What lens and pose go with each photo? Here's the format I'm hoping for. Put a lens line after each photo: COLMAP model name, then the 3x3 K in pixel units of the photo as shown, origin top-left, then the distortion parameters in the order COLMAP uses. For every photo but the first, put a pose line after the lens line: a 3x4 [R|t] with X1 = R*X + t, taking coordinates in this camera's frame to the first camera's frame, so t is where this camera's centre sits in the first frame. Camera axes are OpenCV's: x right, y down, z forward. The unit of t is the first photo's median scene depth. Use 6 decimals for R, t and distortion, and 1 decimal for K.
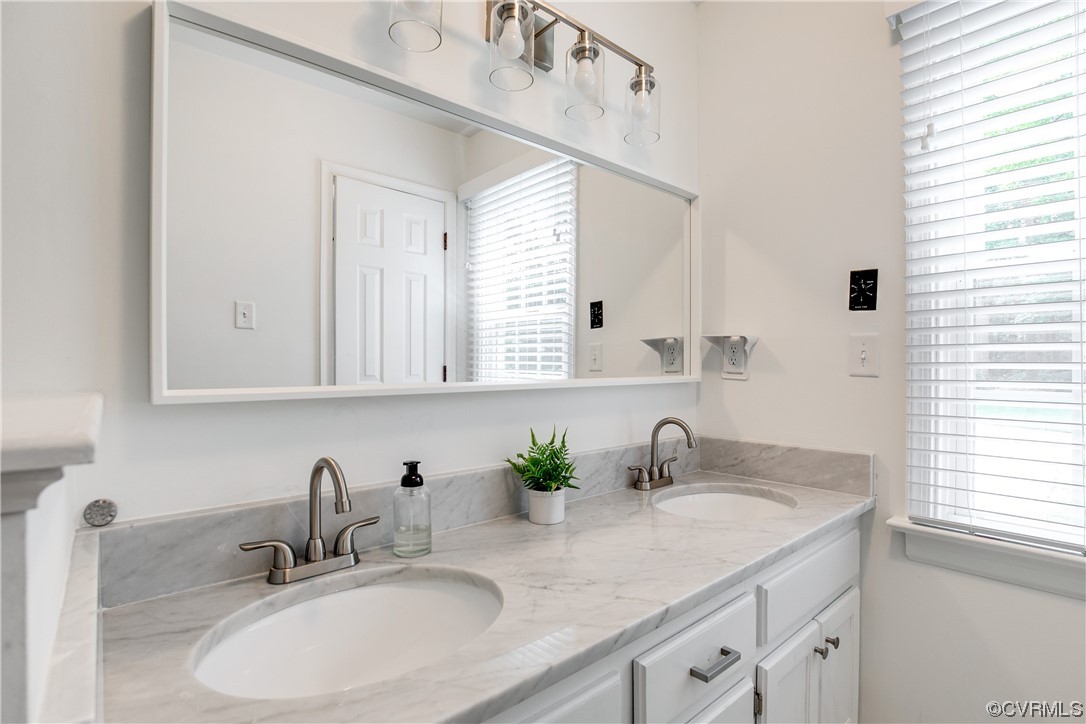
lens RADIAL K [[514.1, 0, 543.0], [0, 514.1, 362.0], [0, 0, 1]] dist [-0.002779, -0.000235]
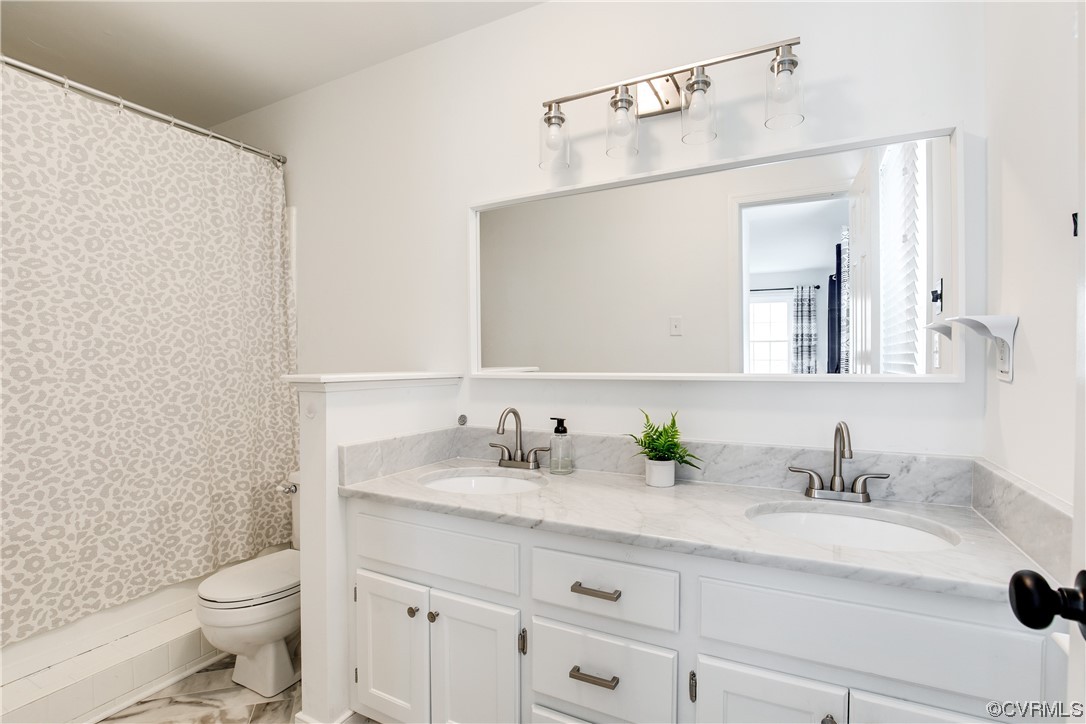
lens RADIAL K [[495.9, 0, 543.0], [0, 495.9, 362.0], [0, 0, 1]] dist [-0.021282, 0.000026]
pose [[0.364320, -0.005737, -0.931256, 1.252204], [0.014229, 0.999899, -0.000593, 0.006574], [0.931165, -0.013035, 0.364365, 0.364990]]
